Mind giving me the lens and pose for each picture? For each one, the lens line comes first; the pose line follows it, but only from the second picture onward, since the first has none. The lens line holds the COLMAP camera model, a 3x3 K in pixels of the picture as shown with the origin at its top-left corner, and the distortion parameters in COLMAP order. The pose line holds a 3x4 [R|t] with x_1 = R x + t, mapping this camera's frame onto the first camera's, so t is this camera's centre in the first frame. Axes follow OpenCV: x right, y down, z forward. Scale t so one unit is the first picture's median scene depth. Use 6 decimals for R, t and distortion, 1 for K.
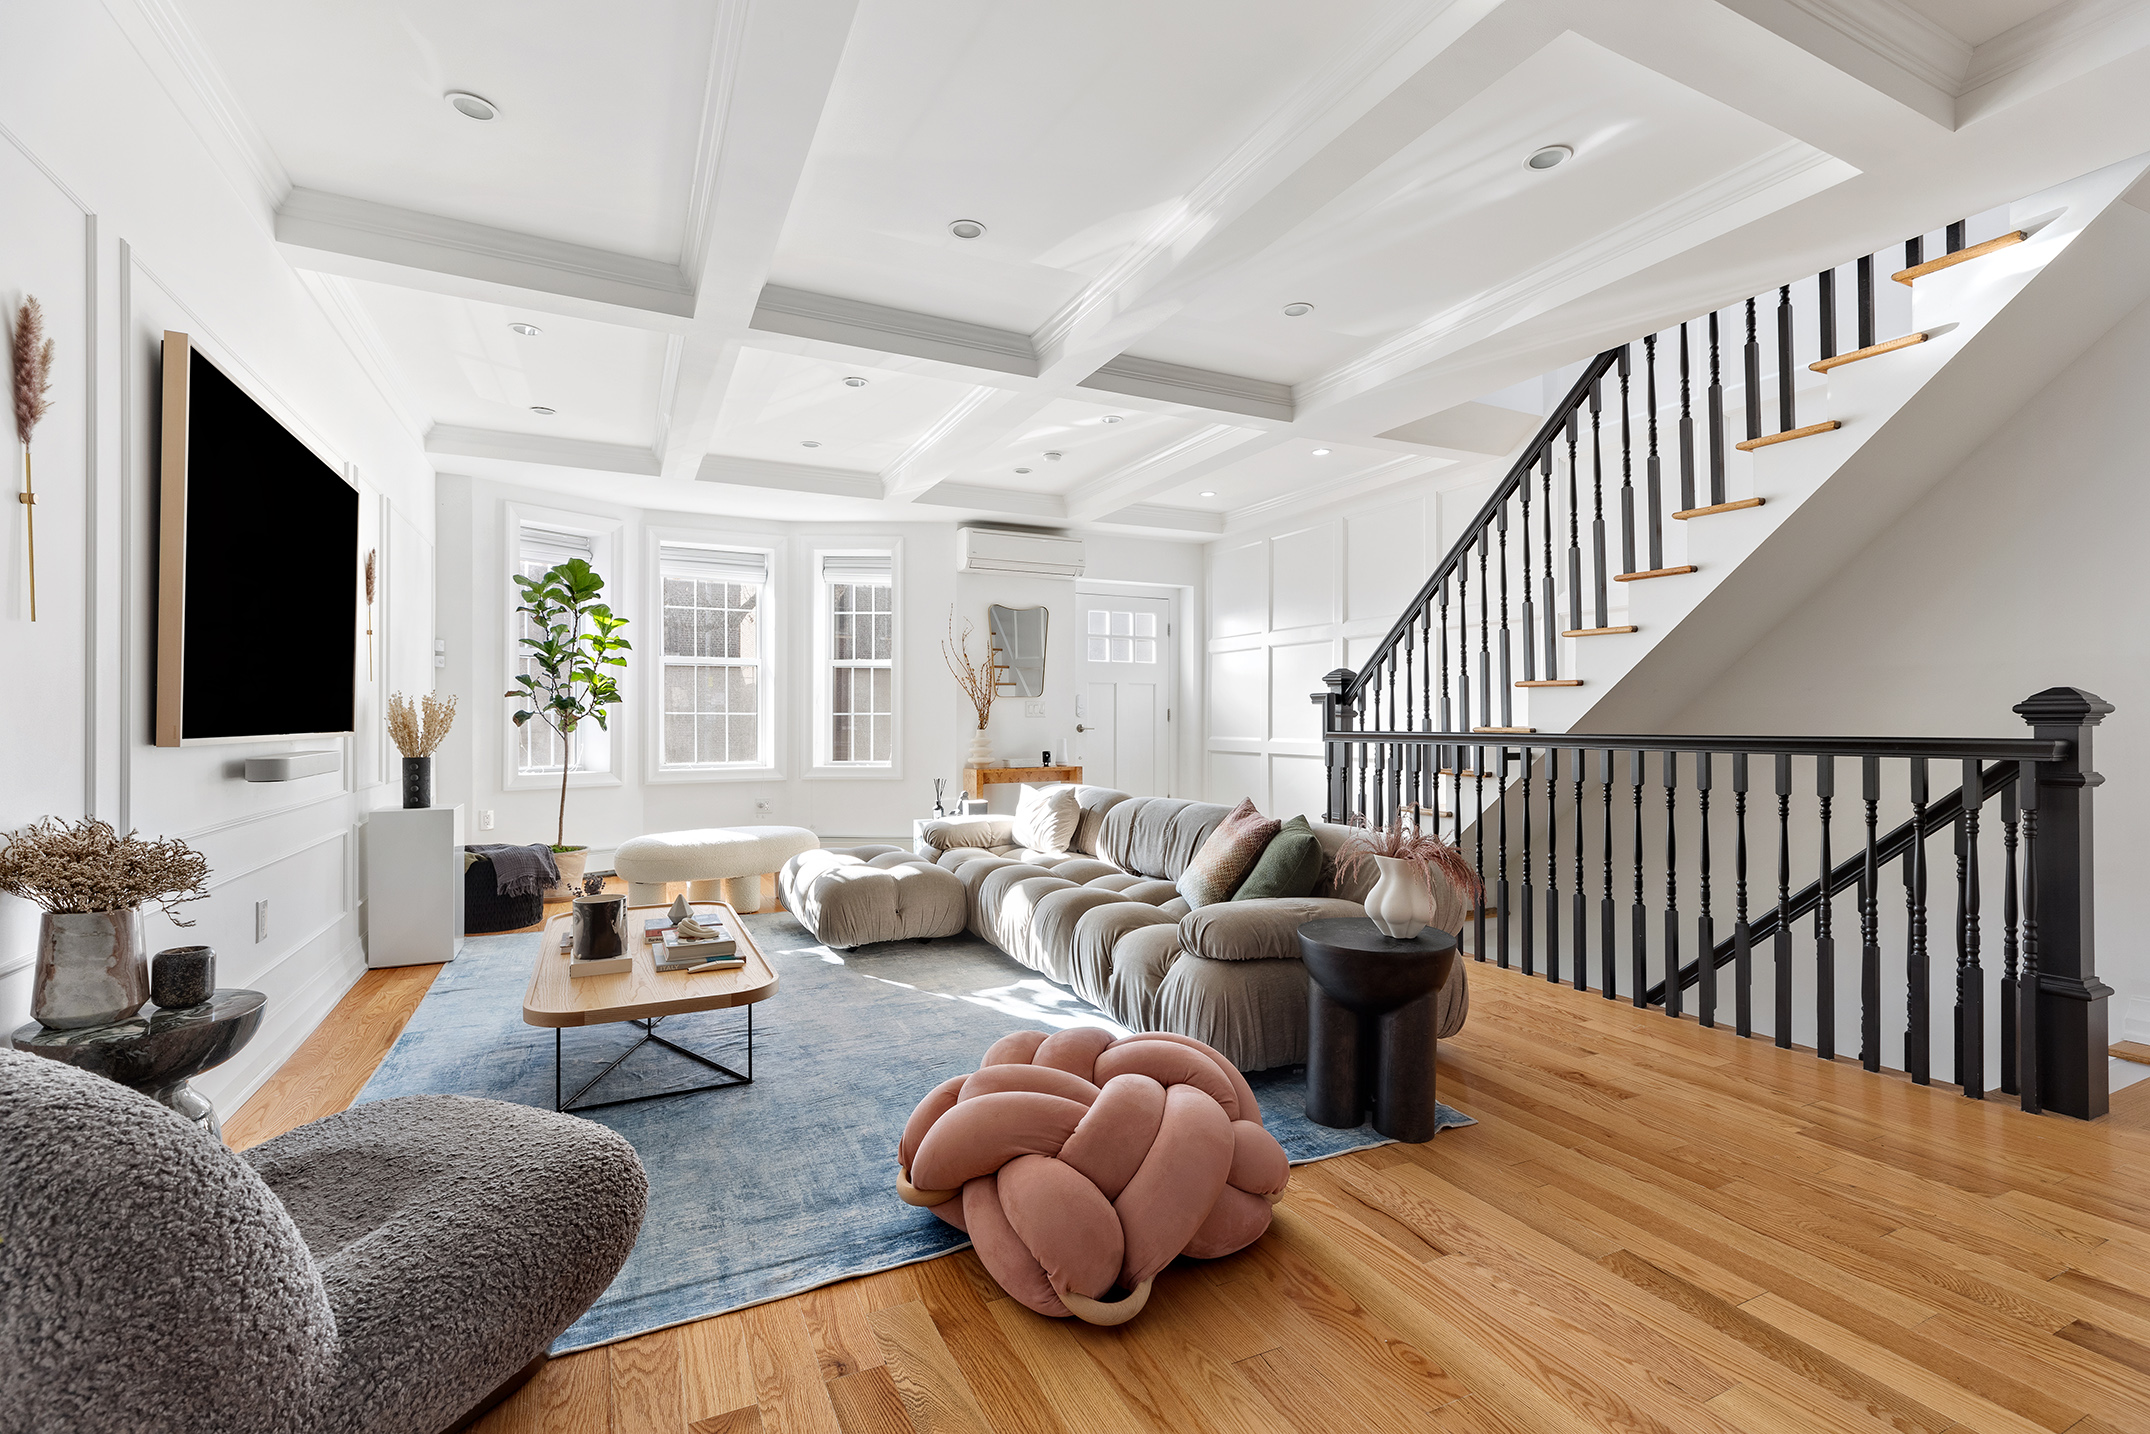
lens RADIAL K [[954.5, 0, 1073.7], [0, 954.5, 719.4], [0, 0, 1]] dist [-0.000215, -0.000139]
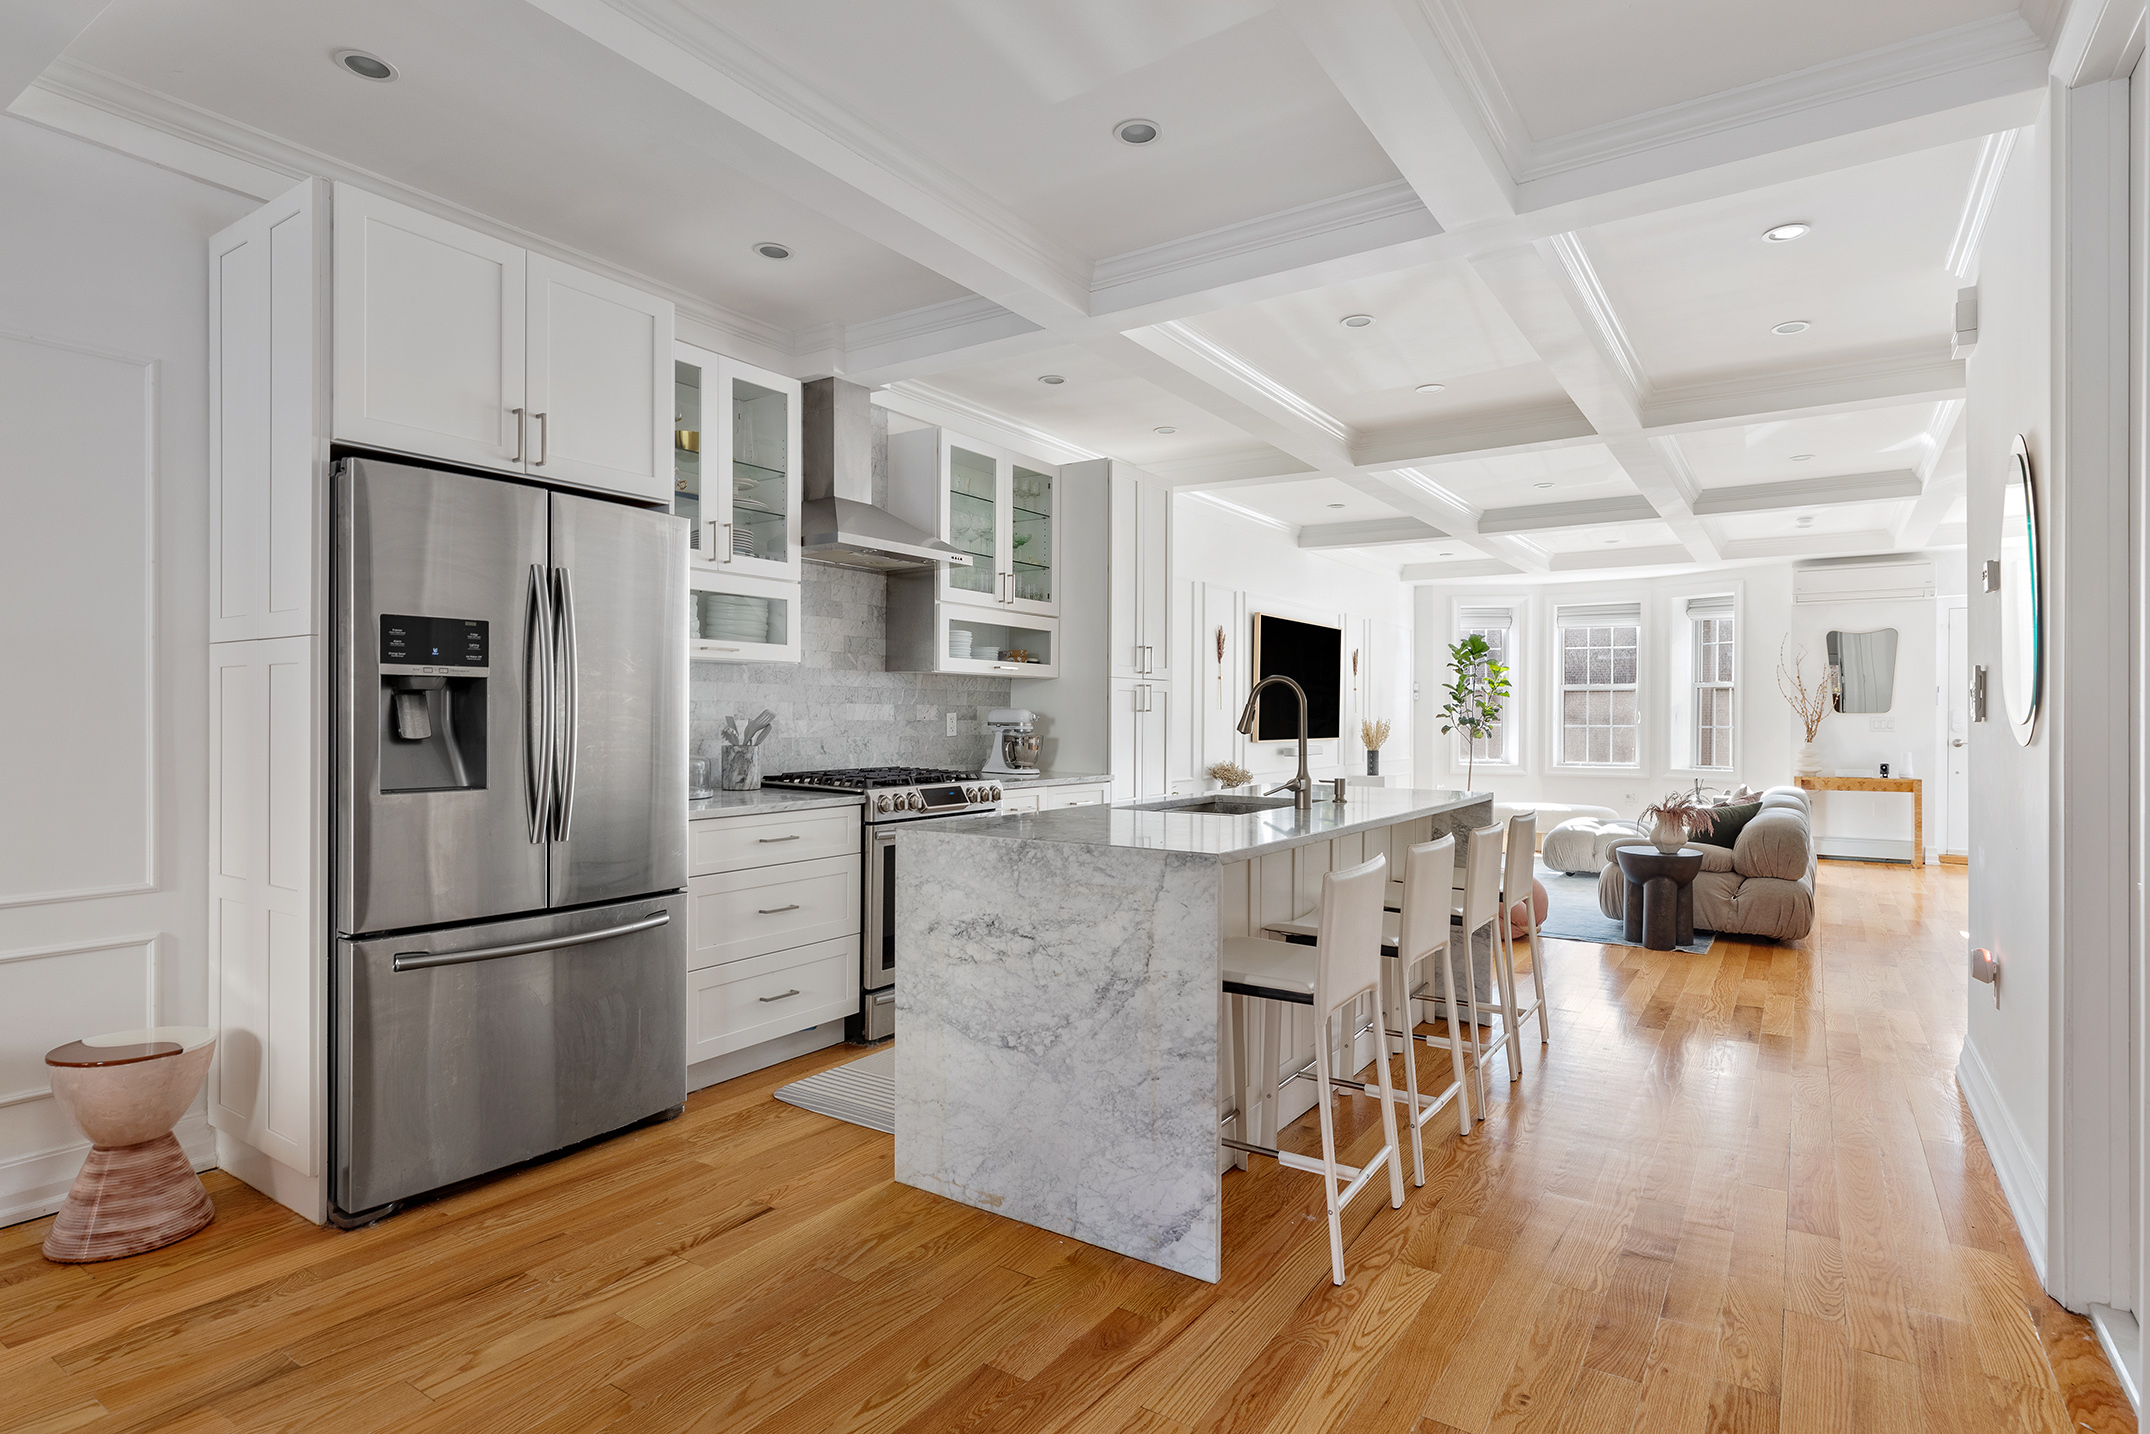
lens RADIAL K [[1113.5, 0, 1071.5], [0, 1113.5, 718.4], [0, 0, 1]] dist [-0.000098, -0.000052]
pose [[0.492534, 0.005478, -0.870276, 1.106755], [-0.002152, 0.999985, 0.005076, -0.040392], [0.870291, -0.000627, 0.492538, -0.758245]]
